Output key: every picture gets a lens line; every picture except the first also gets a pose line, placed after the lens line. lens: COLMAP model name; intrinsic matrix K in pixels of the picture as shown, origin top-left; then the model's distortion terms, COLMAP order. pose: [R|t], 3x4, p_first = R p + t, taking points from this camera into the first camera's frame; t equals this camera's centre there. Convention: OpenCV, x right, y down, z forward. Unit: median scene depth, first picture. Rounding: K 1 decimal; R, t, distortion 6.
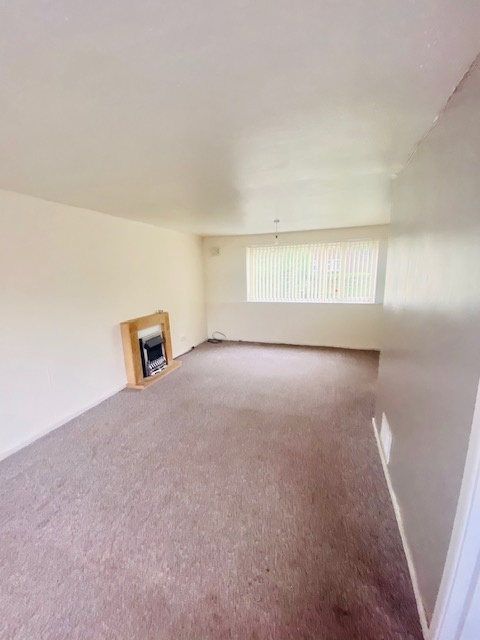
lens RADIAL K [[254.4, 0, 240.0], [0, 254.4, 320.0], [0, 0, 1]] dist [0.001762, -0.000021]
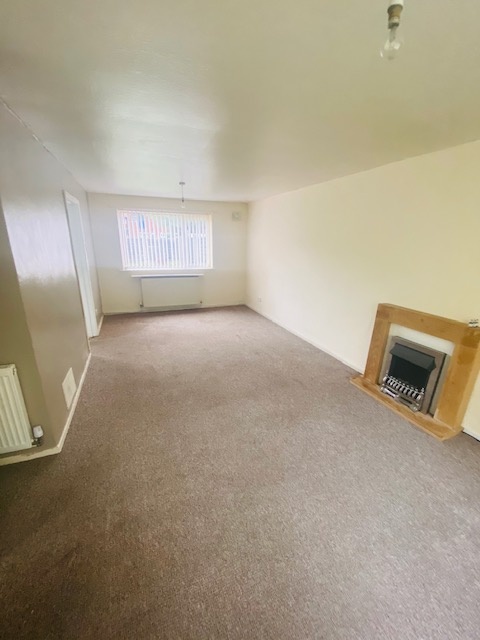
lens RADIAL K [[254.4, 0, 240.0], [0, 254.4, 320.0], [0, 0, 1]] dist [0.001762, -0.000021]
pose [[-0.742097, 0.211580, -0.636023, 0.492879], [-0.130238, 0.885277, 0.446456, -0.303158], [0.657518, 0.414148, -0.629406, 1.559016]]
